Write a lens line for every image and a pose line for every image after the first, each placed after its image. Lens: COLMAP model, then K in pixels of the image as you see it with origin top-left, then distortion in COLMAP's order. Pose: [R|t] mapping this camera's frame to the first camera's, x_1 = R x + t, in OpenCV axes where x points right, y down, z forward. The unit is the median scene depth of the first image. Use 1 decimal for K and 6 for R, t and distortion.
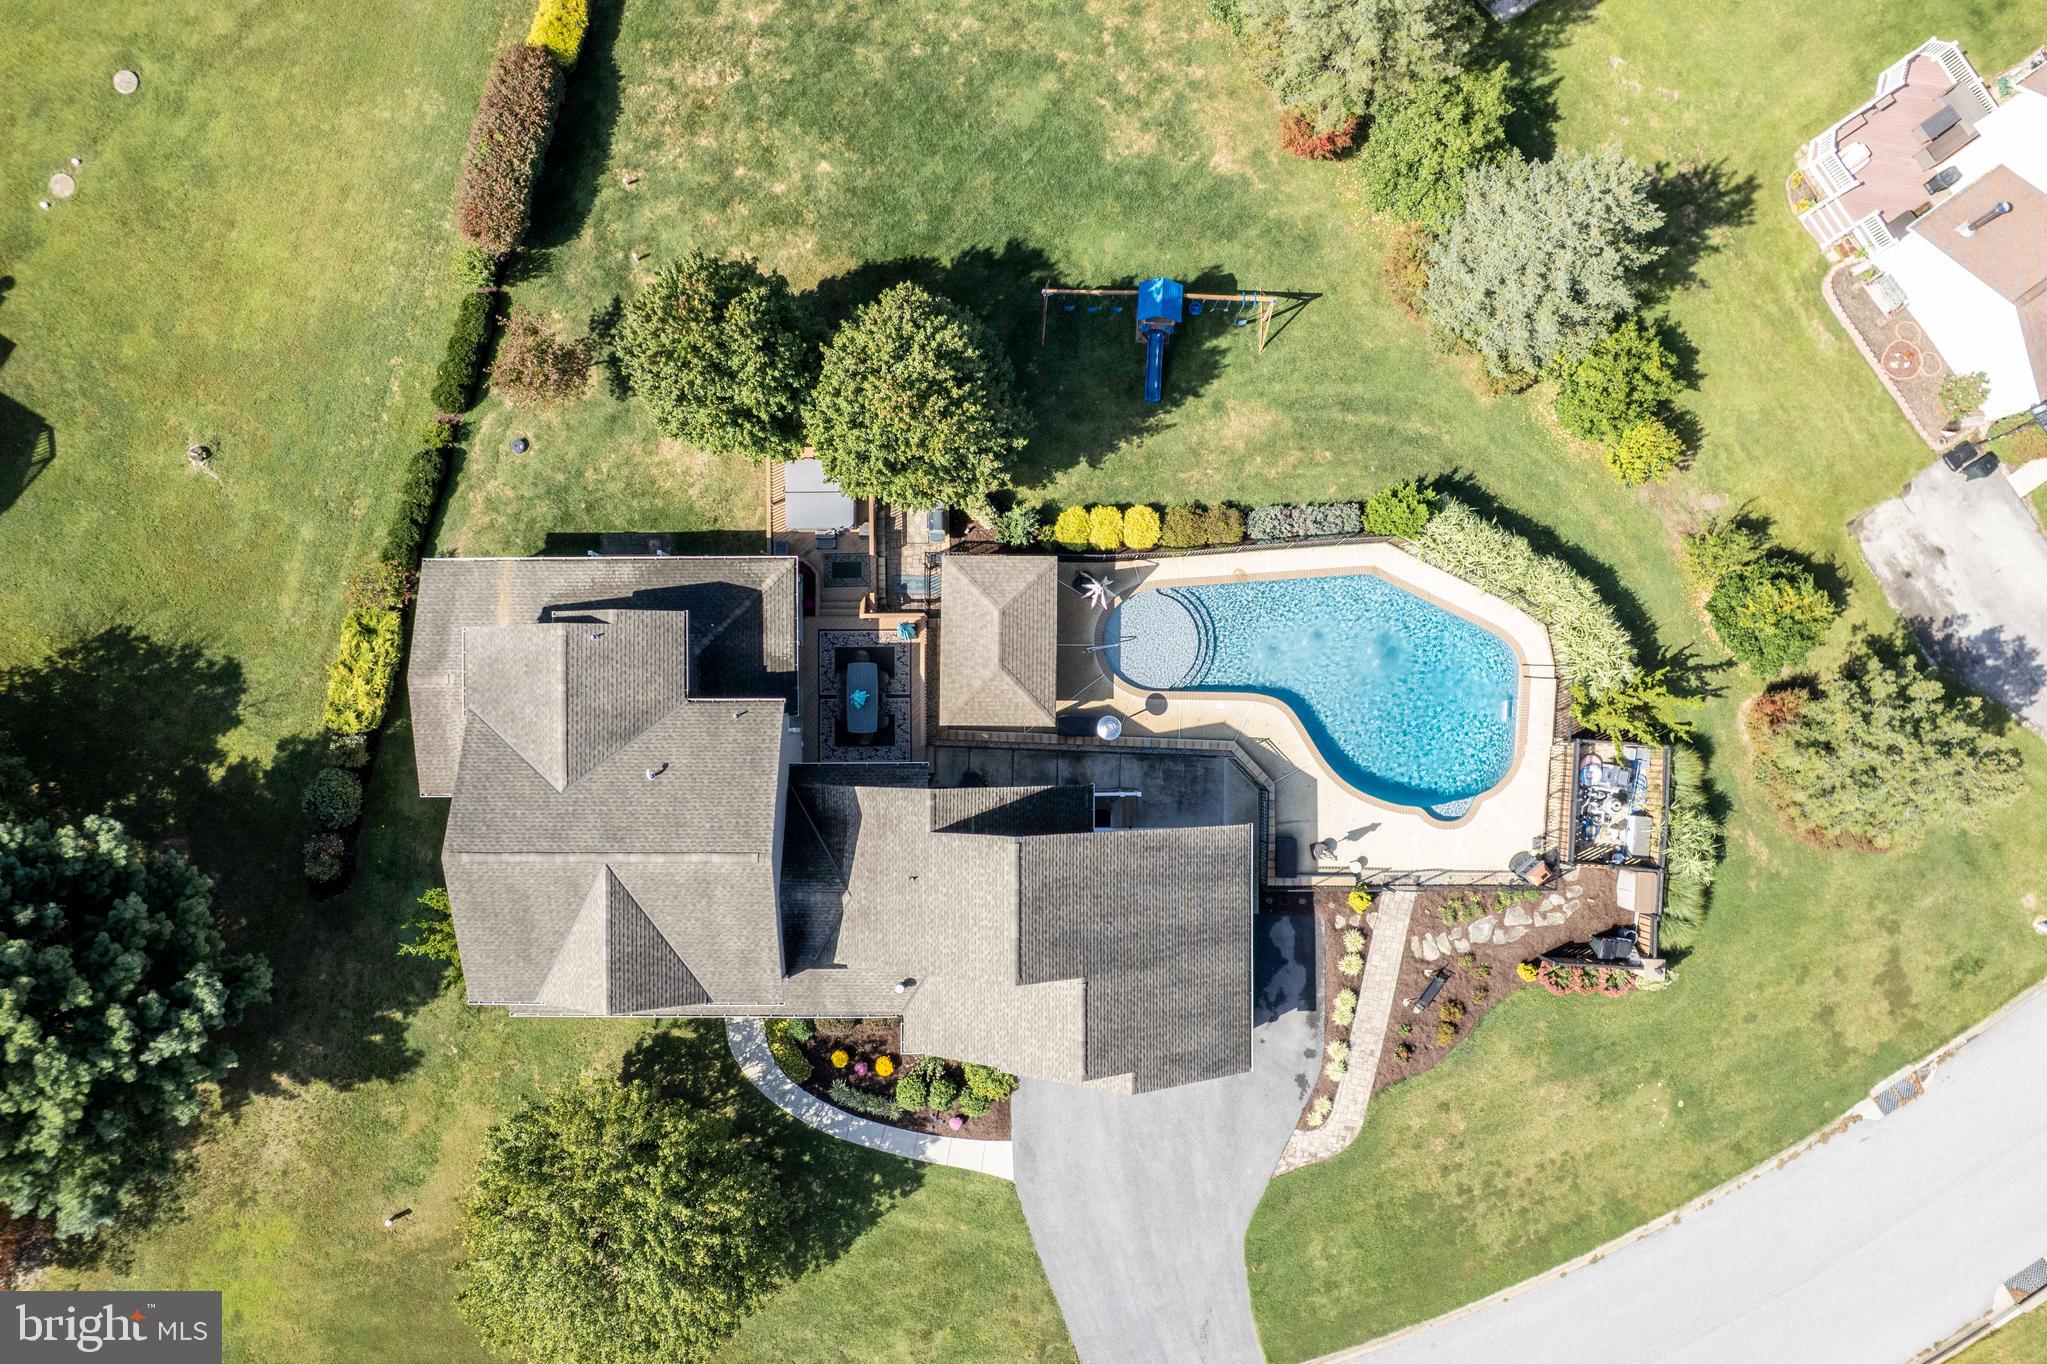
lens RADIAL K [[1316.9, 0, 1032.9], [0, 1316.9, 700.9], [0, 0, 1]] dist [-0.069955, 0.062873]
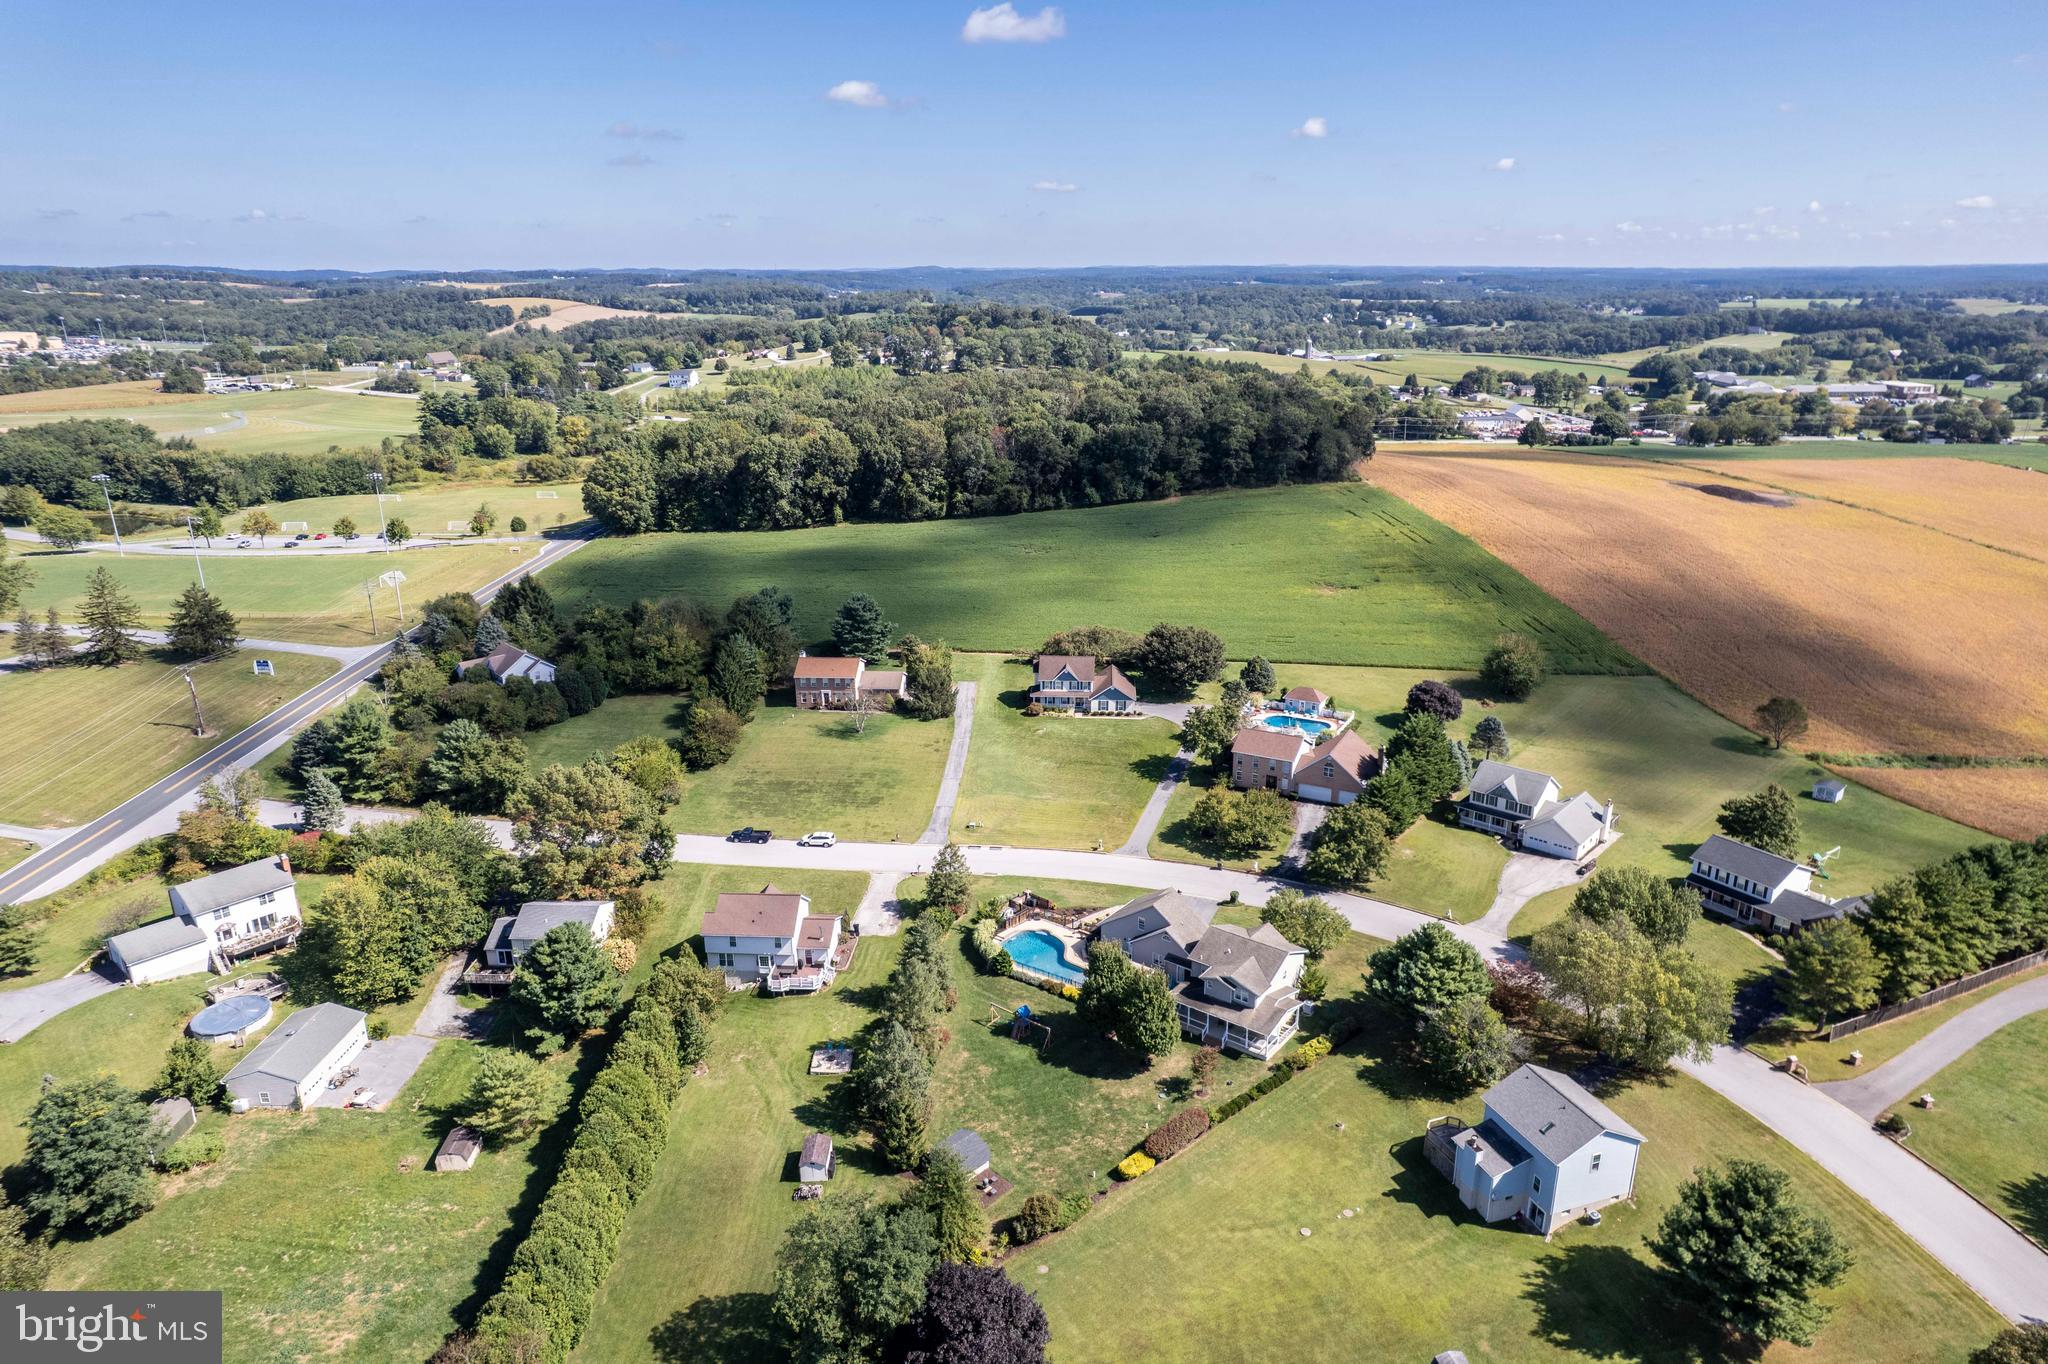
lens RADIAL K [[1310.7, 0, 1027.5], [0, 1310.7, 684.4], [0, 0, 1]] dist [-0.037421, 0.081398]
pose [[-0.793101, -0.188468, 0.579199, -1.527193], [0.609027, -0.231578, 0.758590, -2.414718], [-0.008840, 0.954385, 0.298447, -0.652747]]
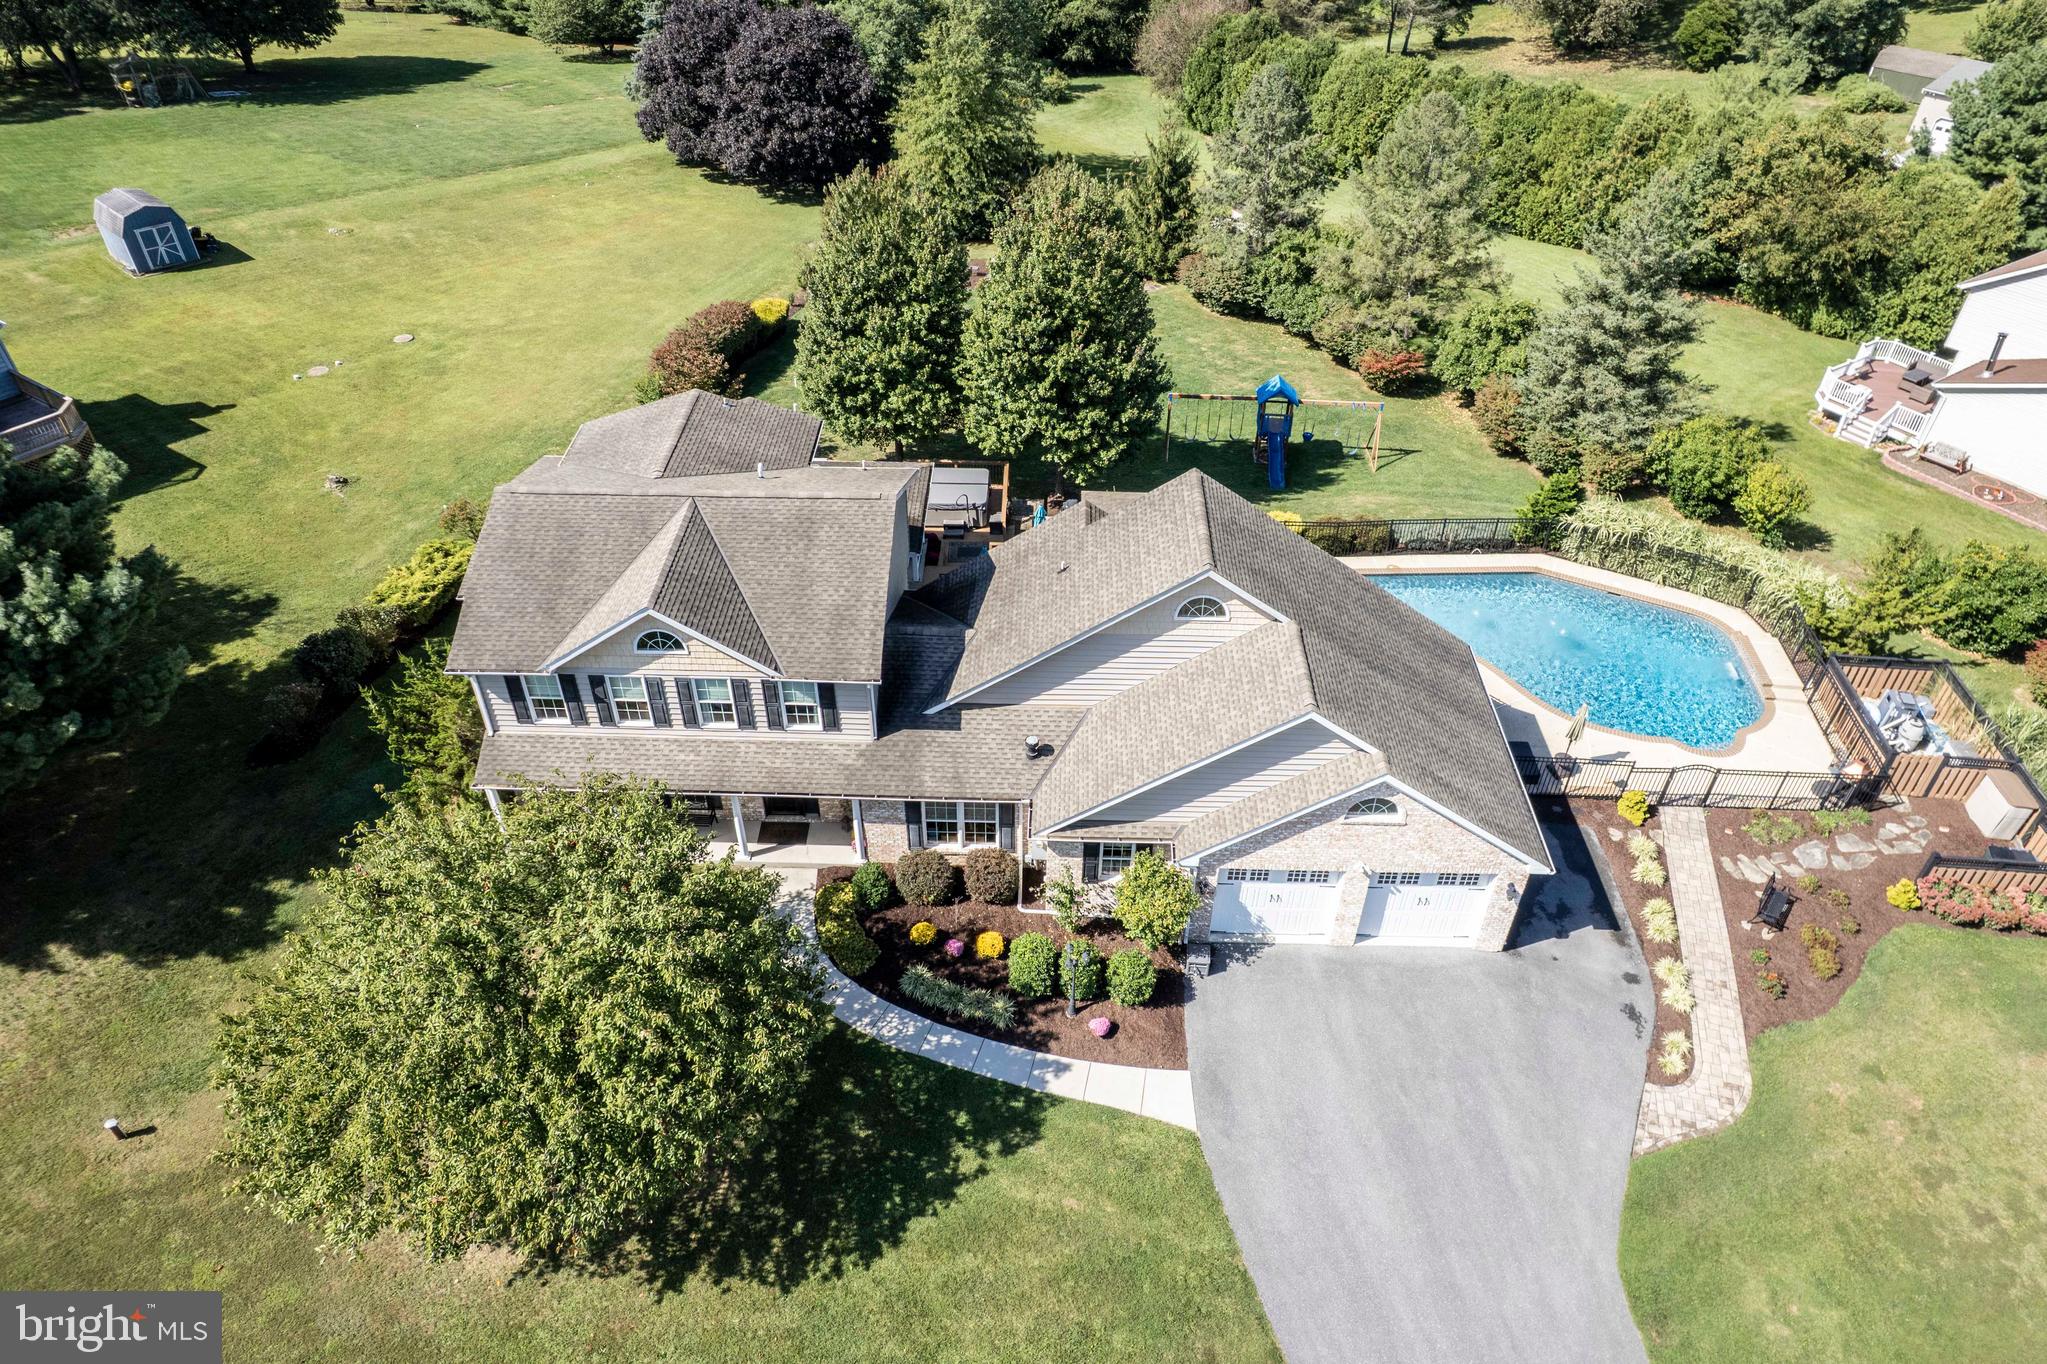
lens RADIAL K [[1316.9, 0, 1032.9], [0, 1316.9, 700.9], [0, 0, 1]] dist [-0.069955, 0.062873]
pose [[0.999641, 0.021876, -0.015444, -0.082476], [-0.026034, 0.658837, -0.751835, 0.675320], [-0.006272, 0.751968, 0.659170, 0.462507]]
